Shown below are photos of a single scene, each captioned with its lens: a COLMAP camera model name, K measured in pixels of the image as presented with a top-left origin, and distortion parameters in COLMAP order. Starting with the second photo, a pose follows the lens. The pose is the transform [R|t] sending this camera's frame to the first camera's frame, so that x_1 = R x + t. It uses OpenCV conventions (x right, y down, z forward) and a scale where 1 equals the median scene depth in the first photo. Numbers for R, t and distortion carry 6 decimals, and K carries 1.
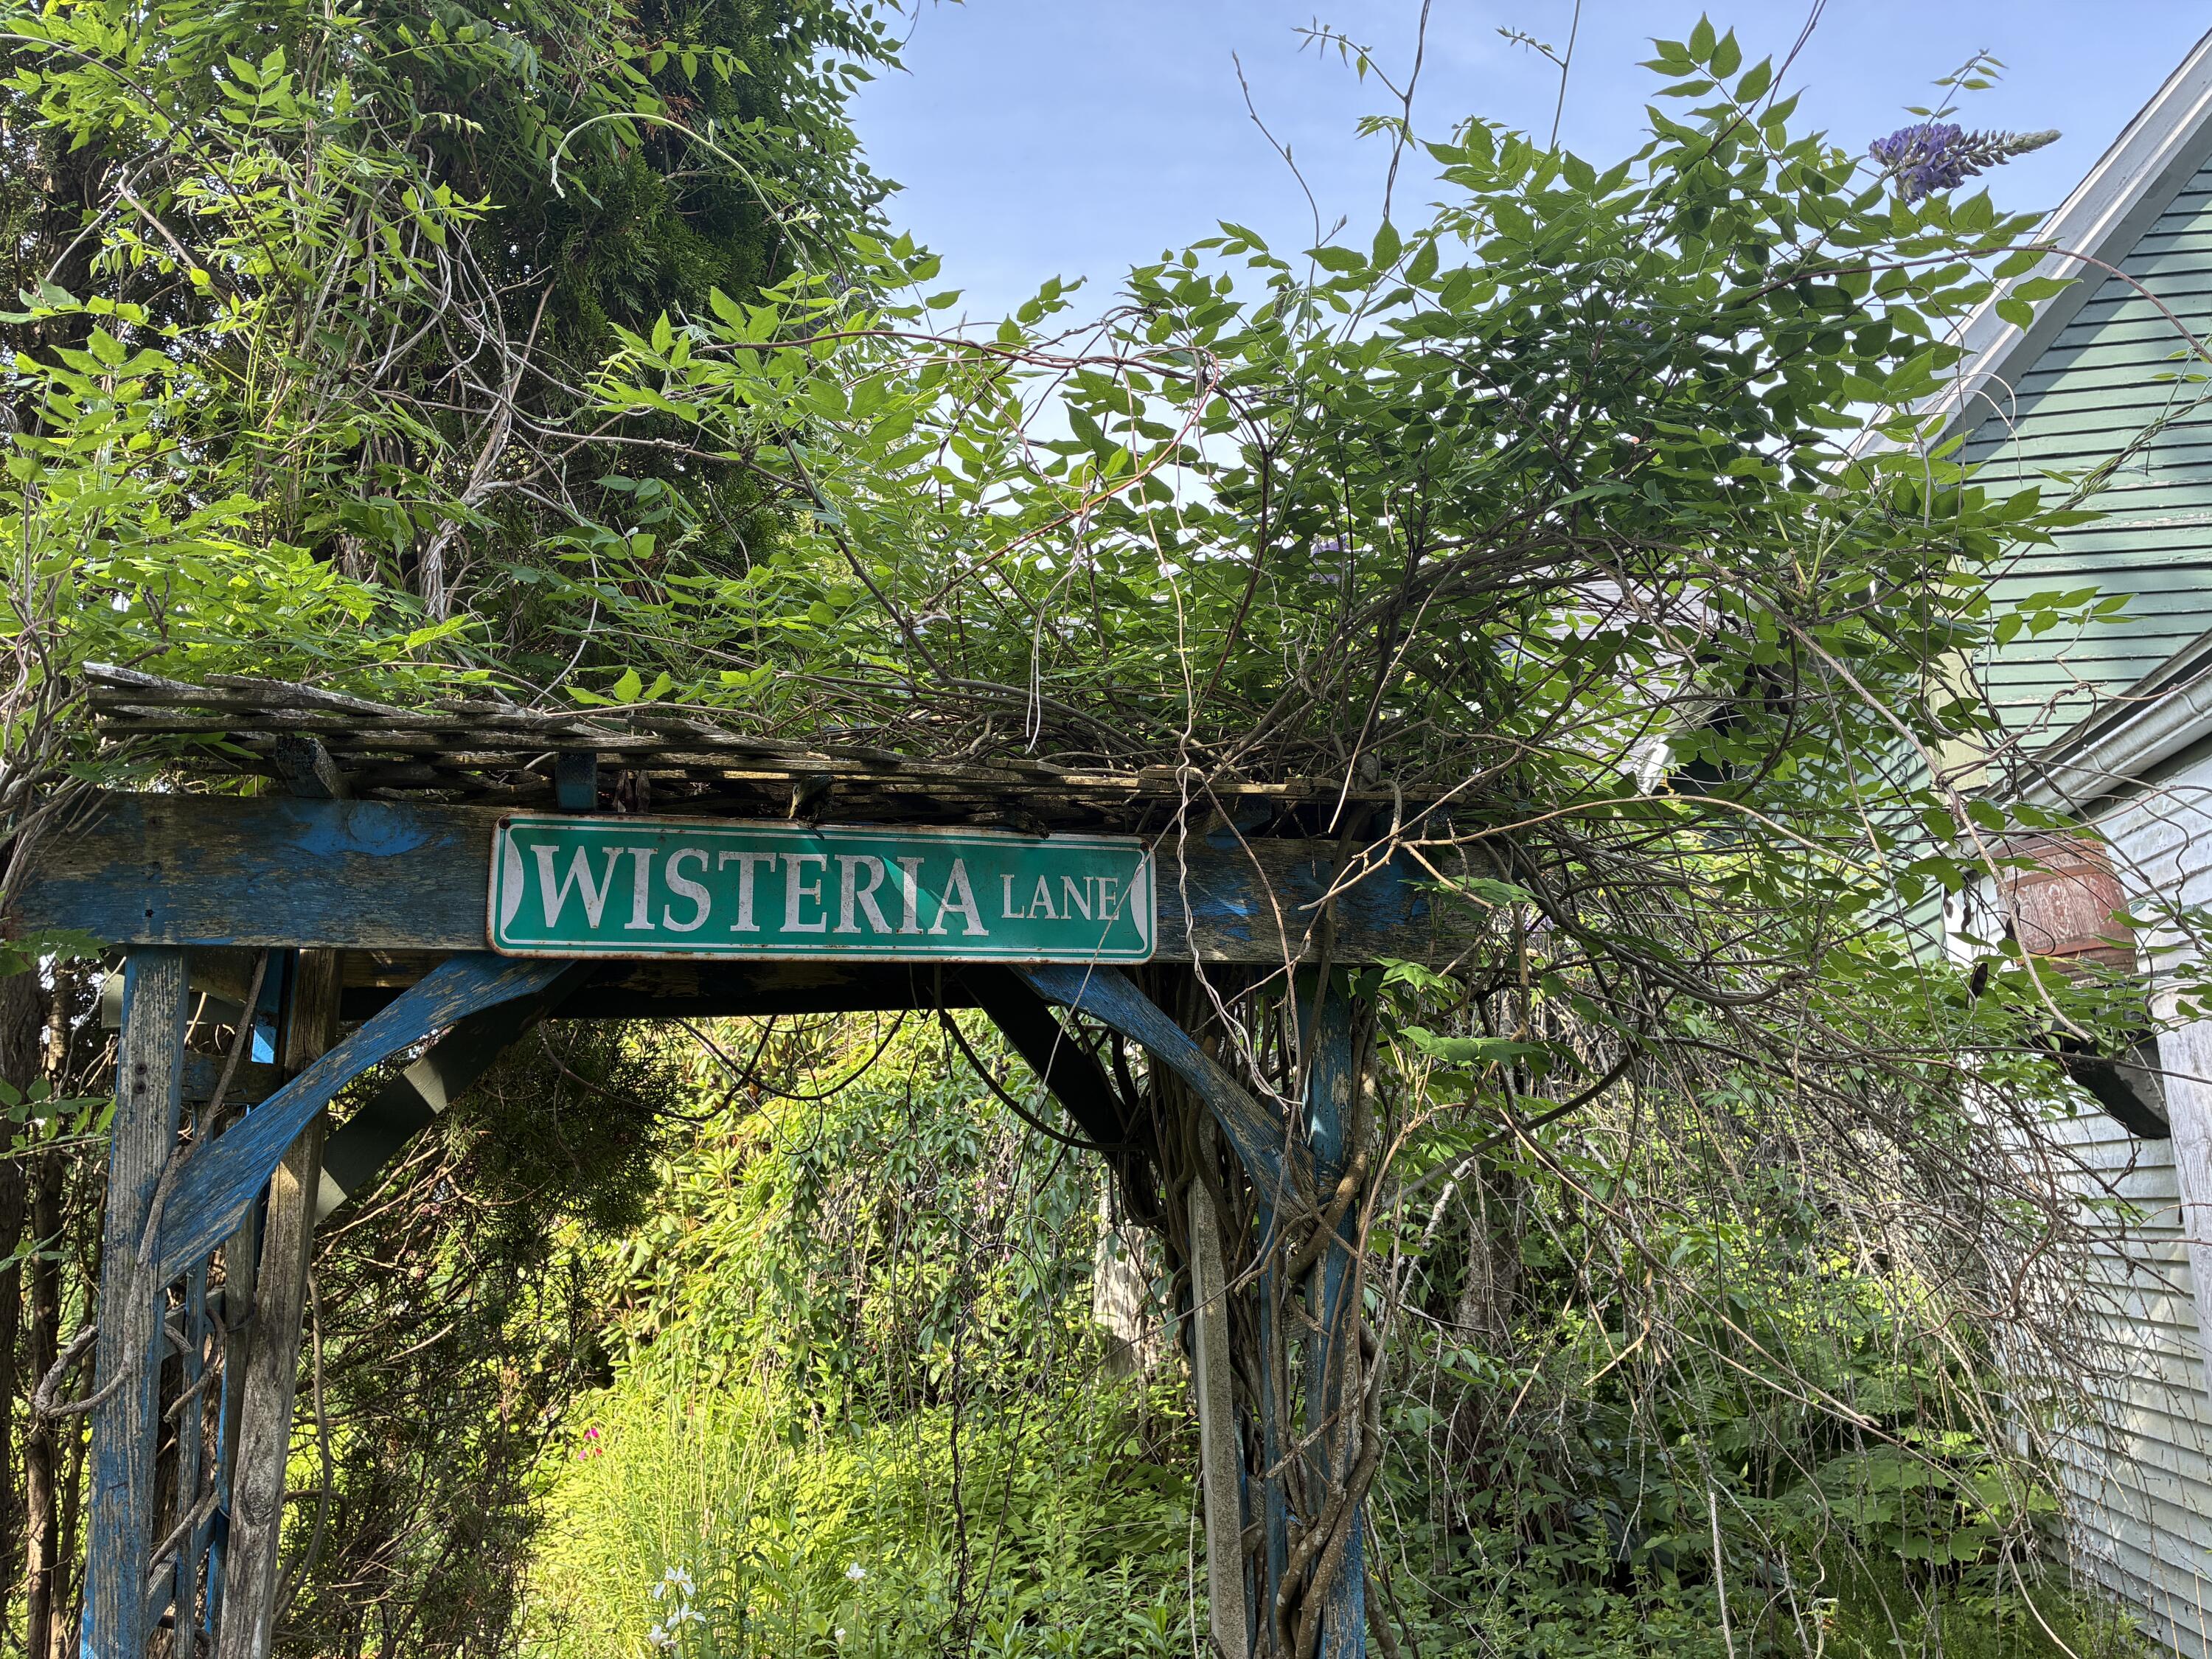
lens RADIAL K [[1662.6, 0, 1110.2], [0, 1662.6, 825.1], [0, 0, 1]] dist [0.036891, -0.000880]
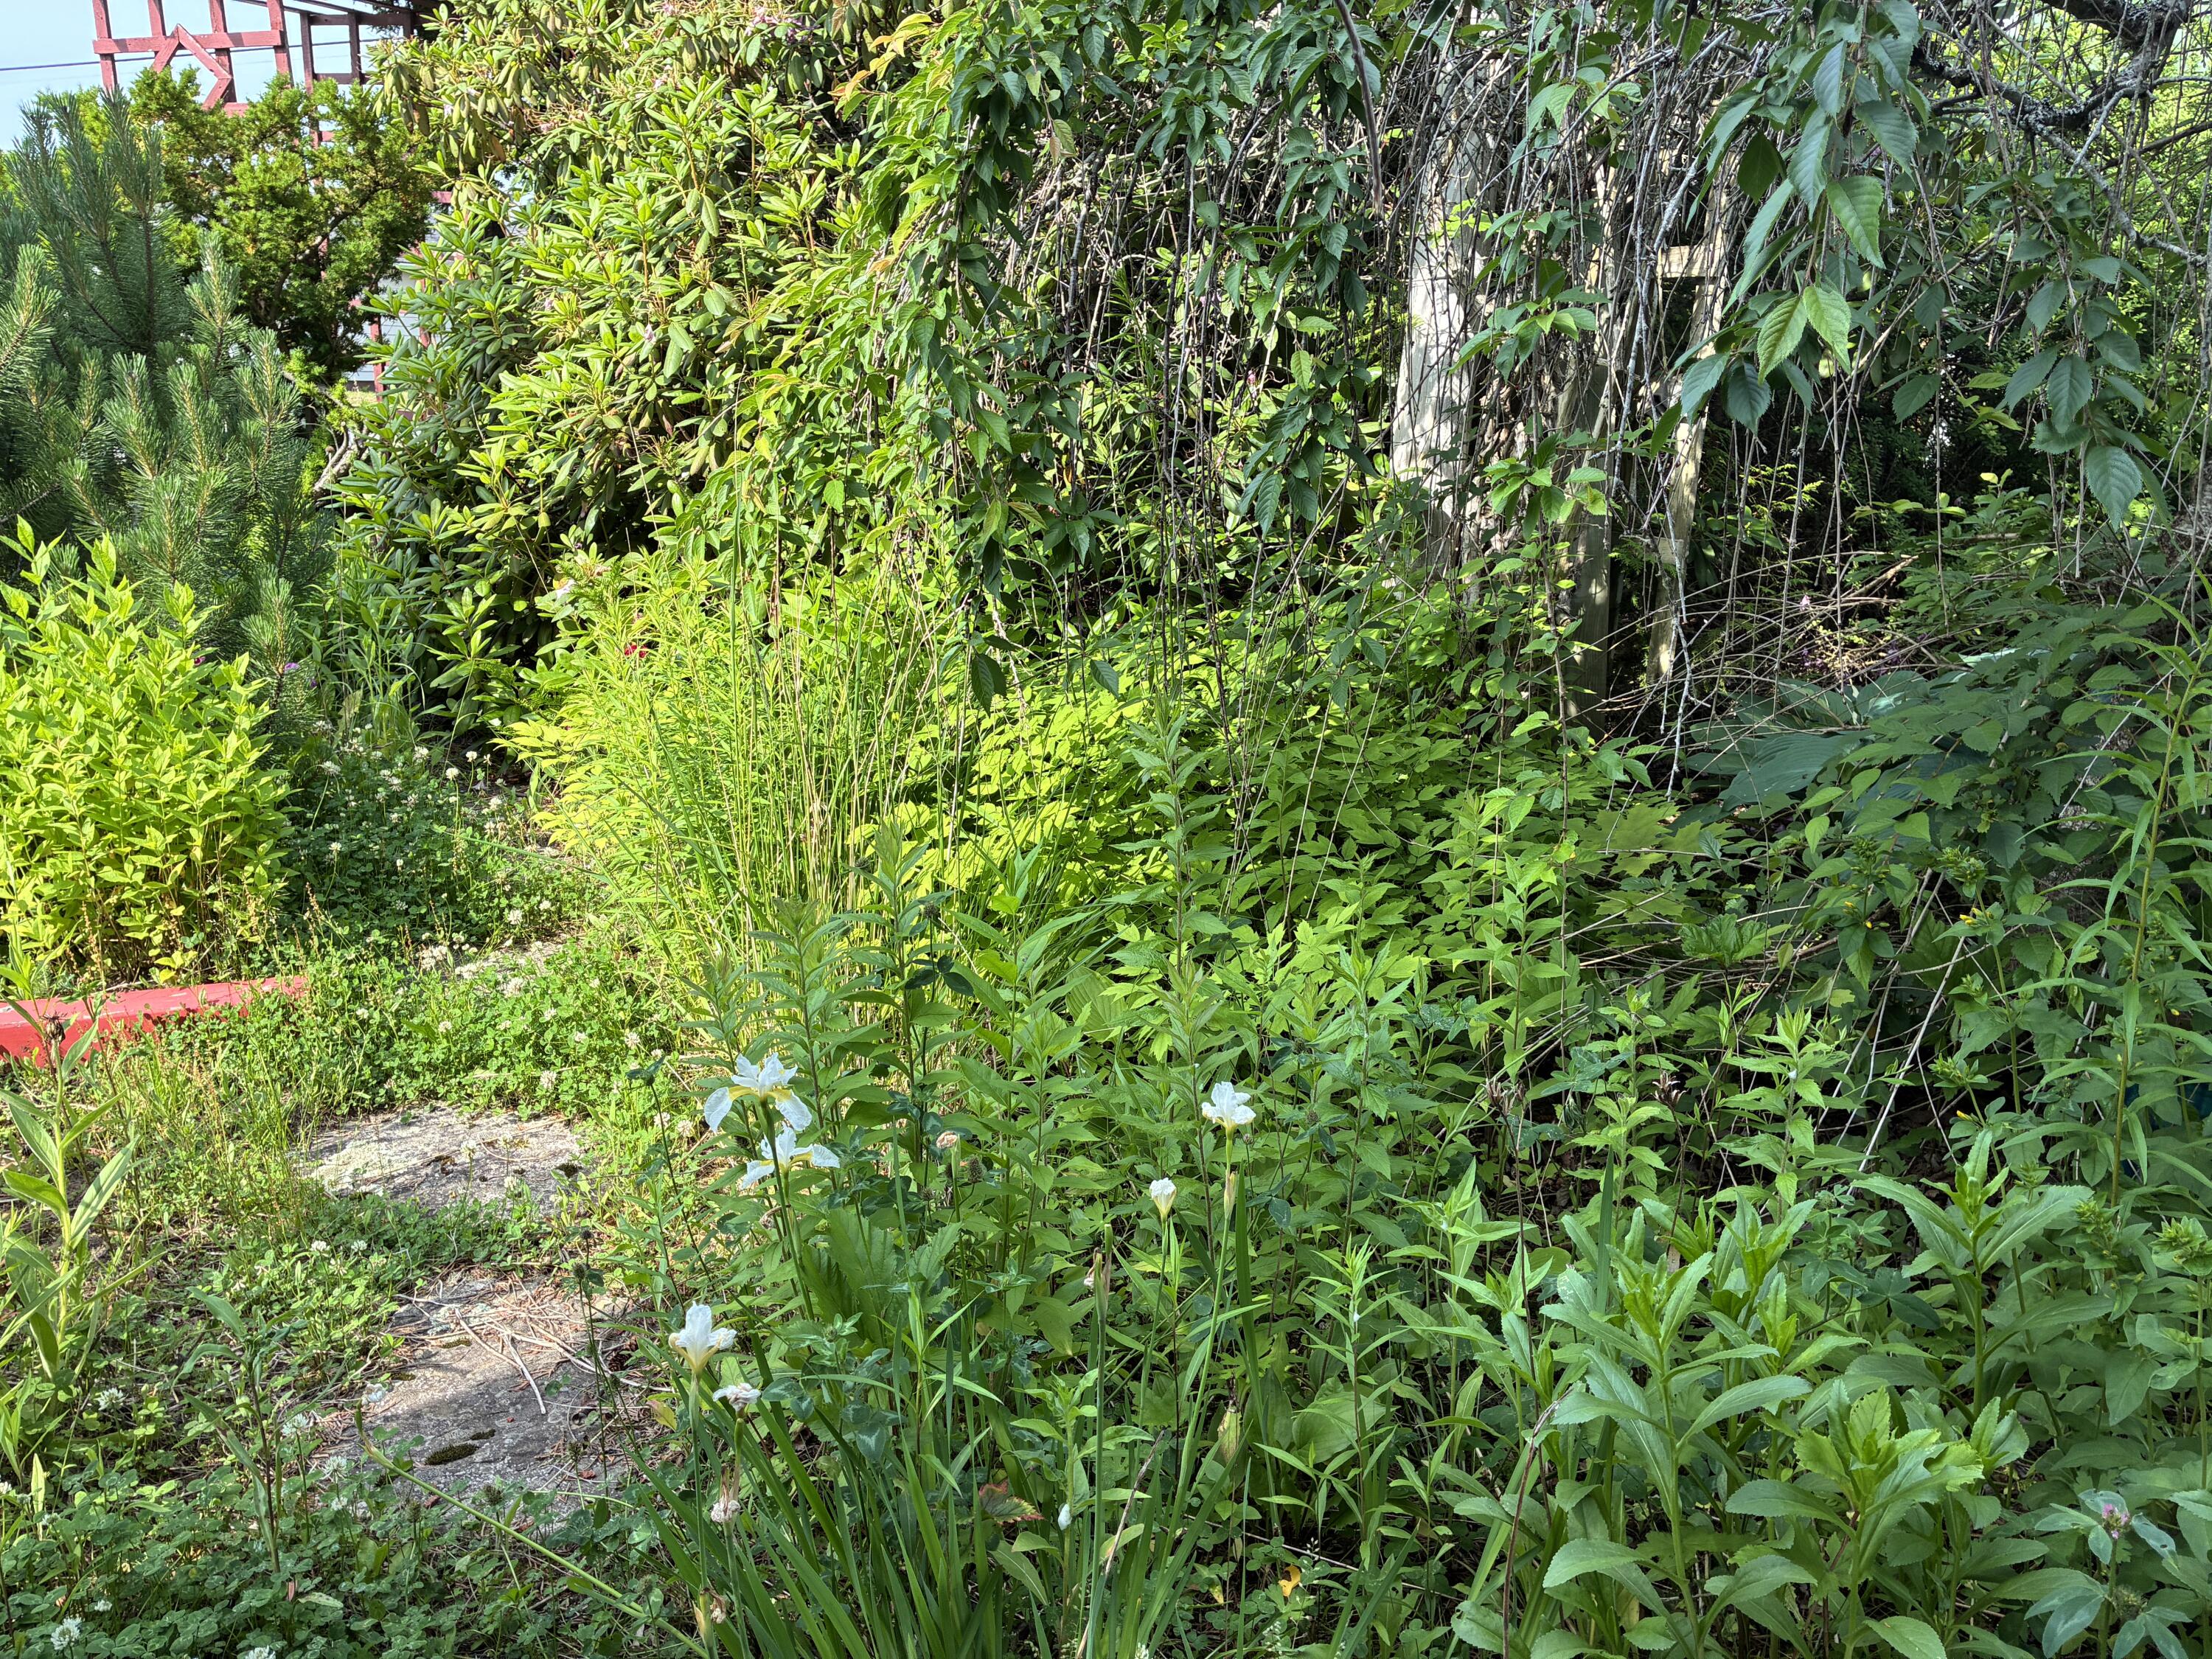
lens RADIAL K [[1662.6, 0, 1112.9], [0, 1662.6, 826.1], [0, 0, 1]] dist [0.036891, -0.000880]
pose [[0.998453, 0.043866, -0.034181, -0.097418], [-0.022788, 0.883408, 0.468050, 0.127043], [0.050728, -0.466547, 0.883041, 0.405108]]
